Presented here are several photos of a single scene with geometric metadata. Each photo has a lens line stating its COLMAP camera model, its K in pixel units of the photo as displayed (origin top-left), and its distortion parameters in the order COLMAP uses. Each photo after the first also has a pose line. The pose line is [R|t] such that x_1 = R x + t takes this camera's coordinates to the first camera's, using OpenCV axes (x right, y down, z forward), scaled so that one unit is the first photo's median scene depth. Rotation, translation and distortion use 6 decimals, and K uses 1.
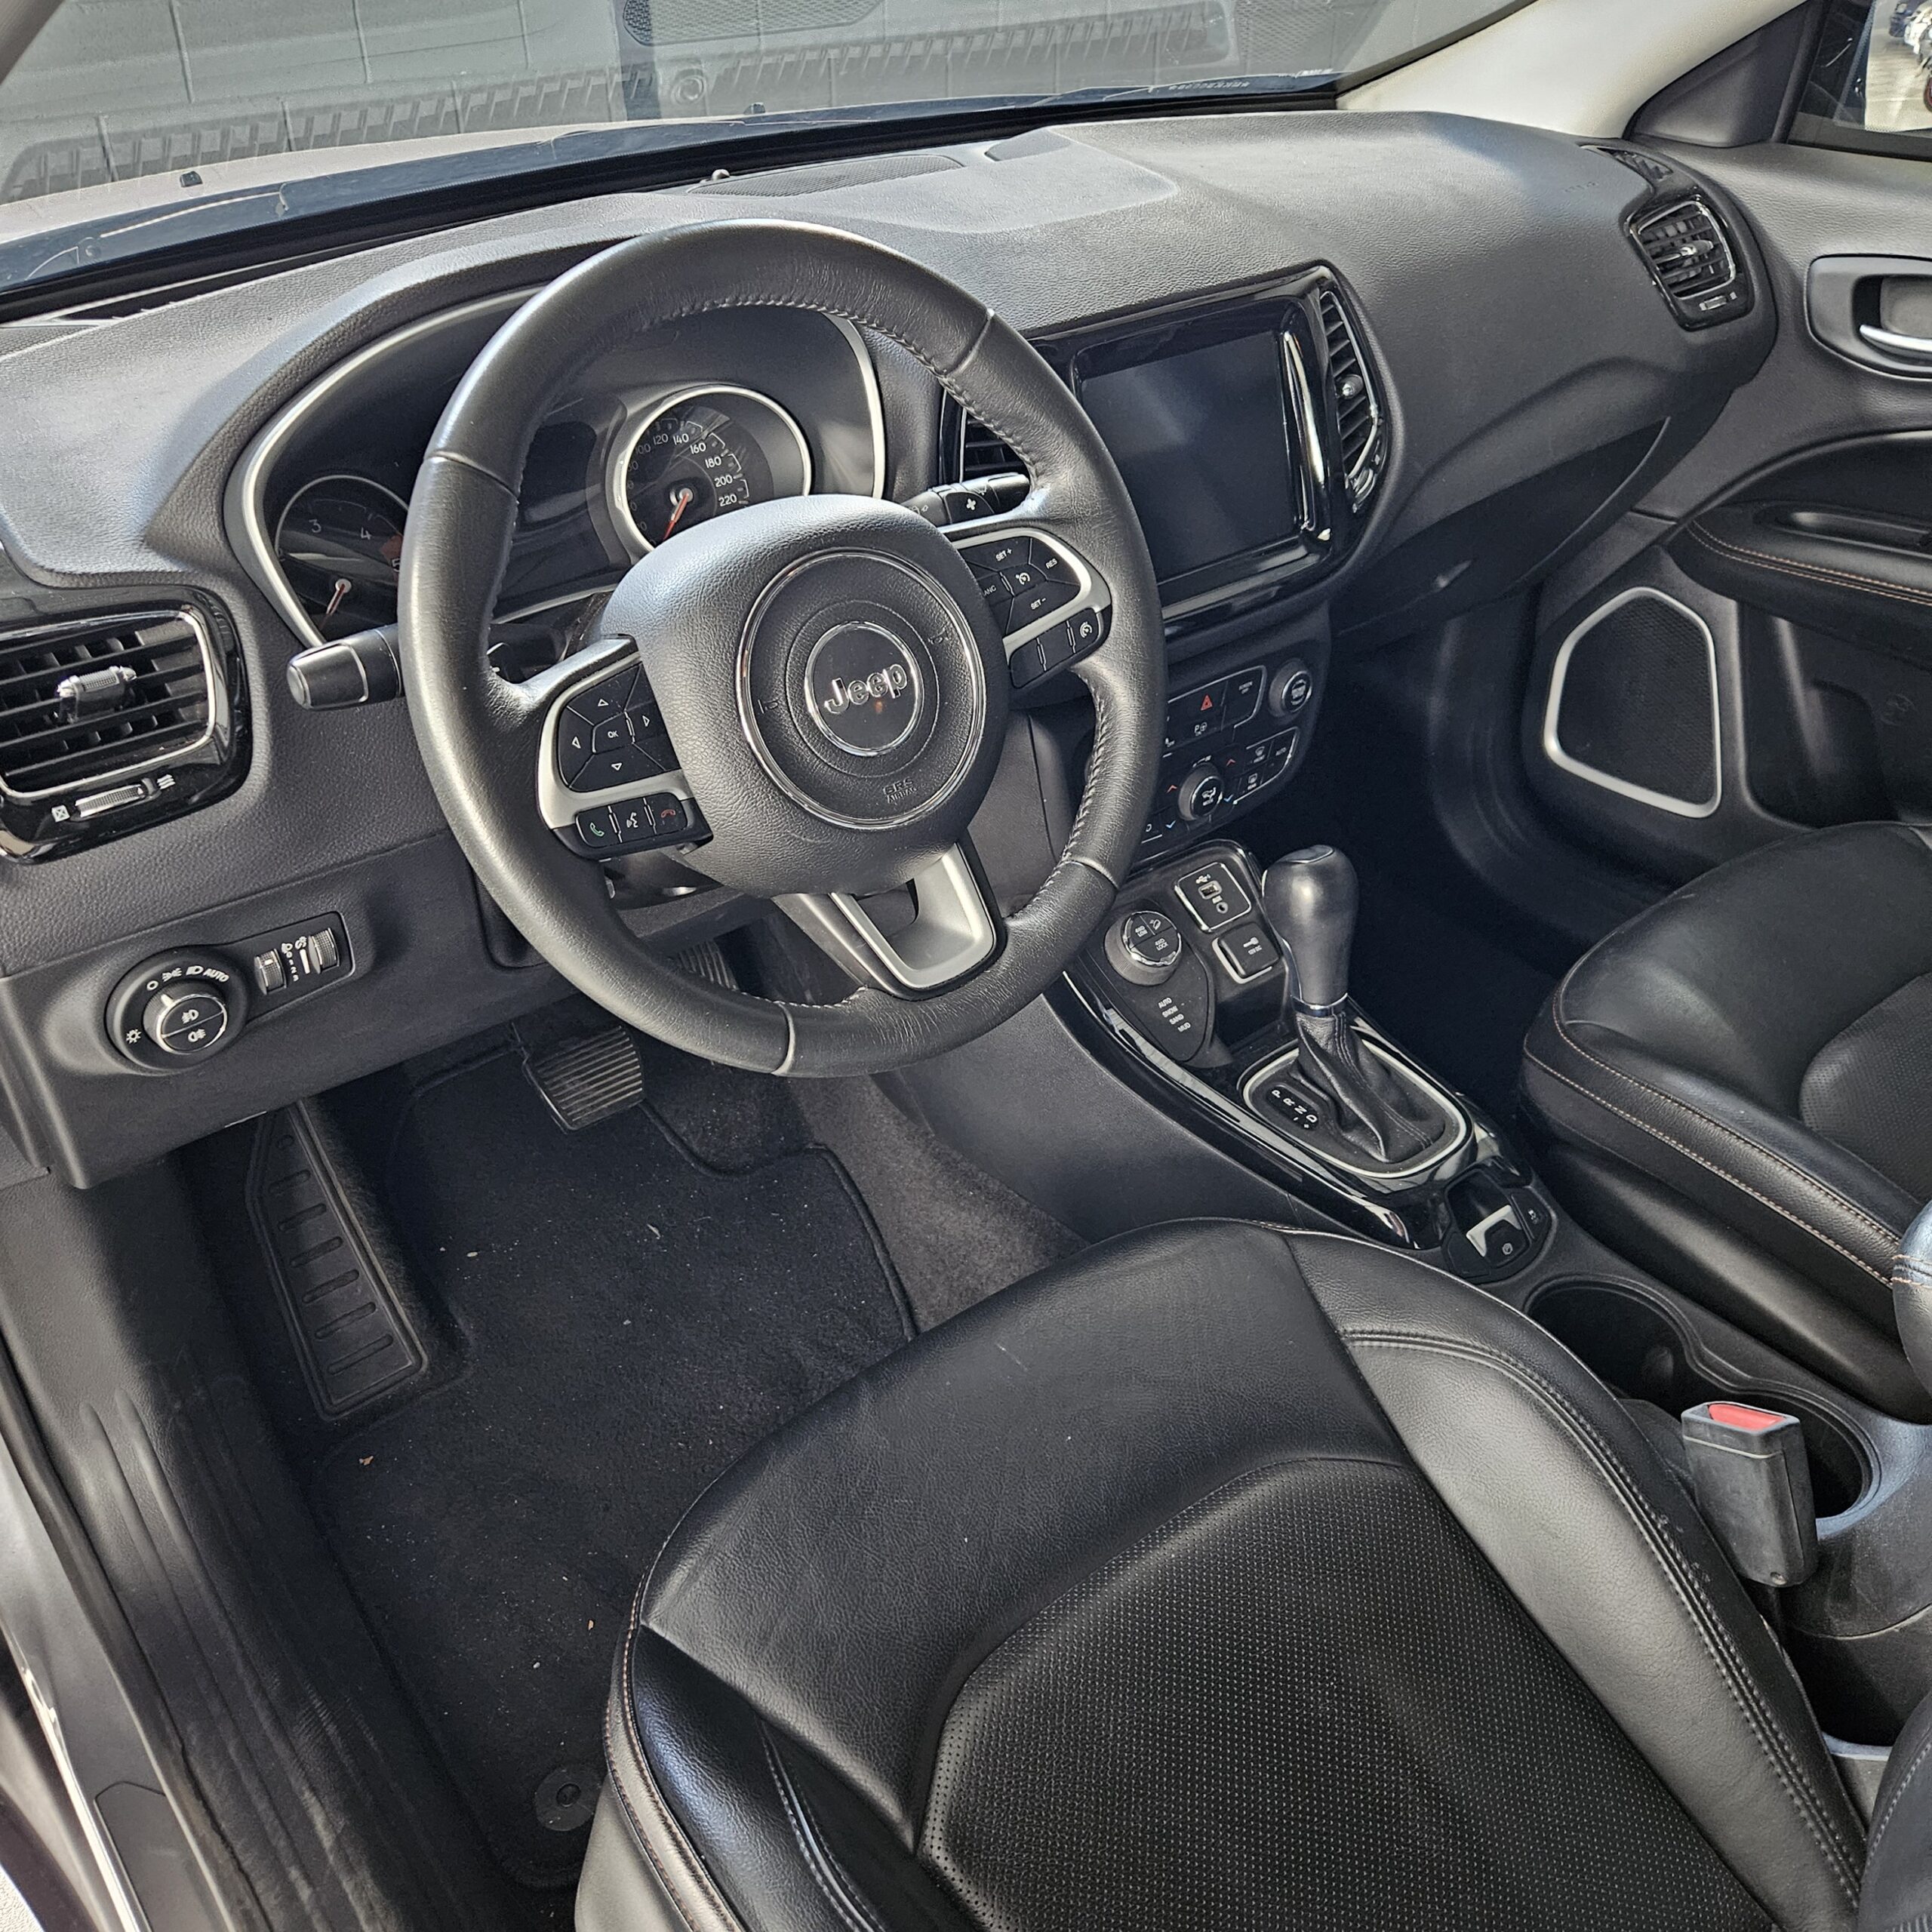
lens RADIAL K [[1747.8, 0, 1031.5], [0, 1747.8, 1000.2], [0, 0, 1]] dist [0.059082, -0.040923]
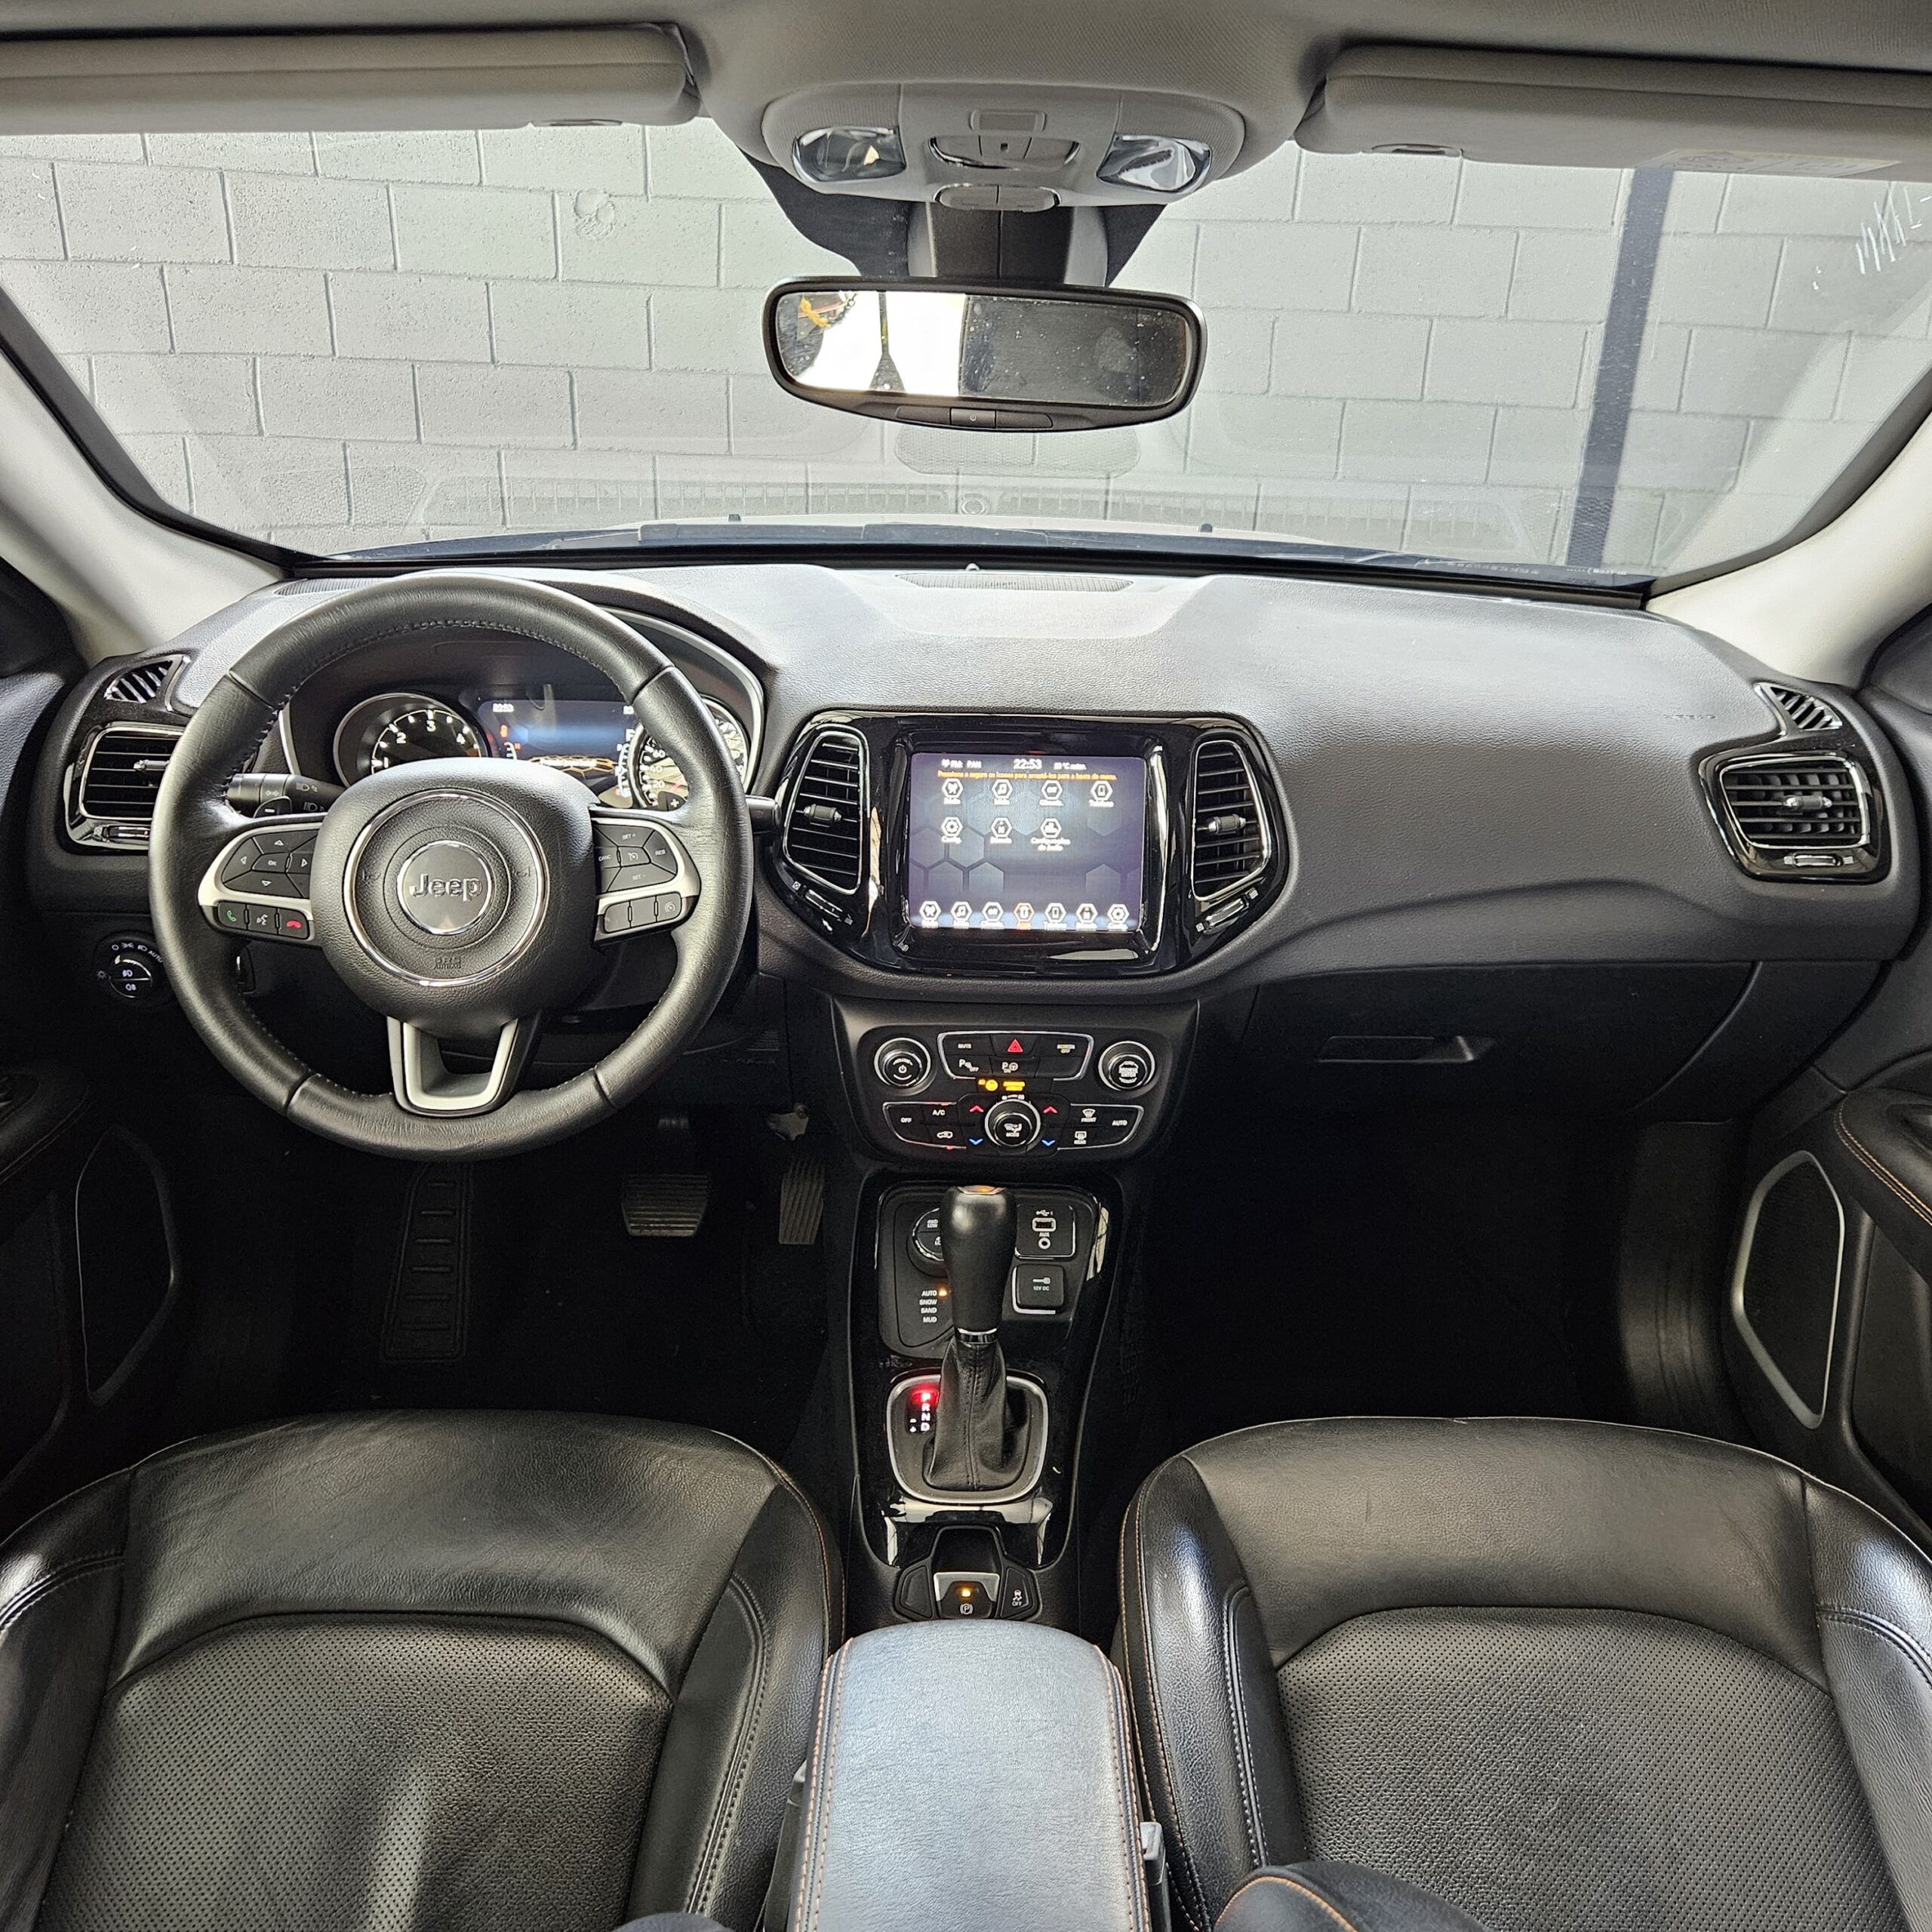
lens RADIAL K [[1747.8, 0, 959.4], [0, 1747.8, 975.7], [0, 0, 1]] dist [0.059082, -0.040923]
pose [[0.771817, 0.288443, -0.566656, 0.665663], [-0.392481, 0.917268, -0.067667, -0.115864], [0.500258, 0.274628, 0.821171, 0.040879]]
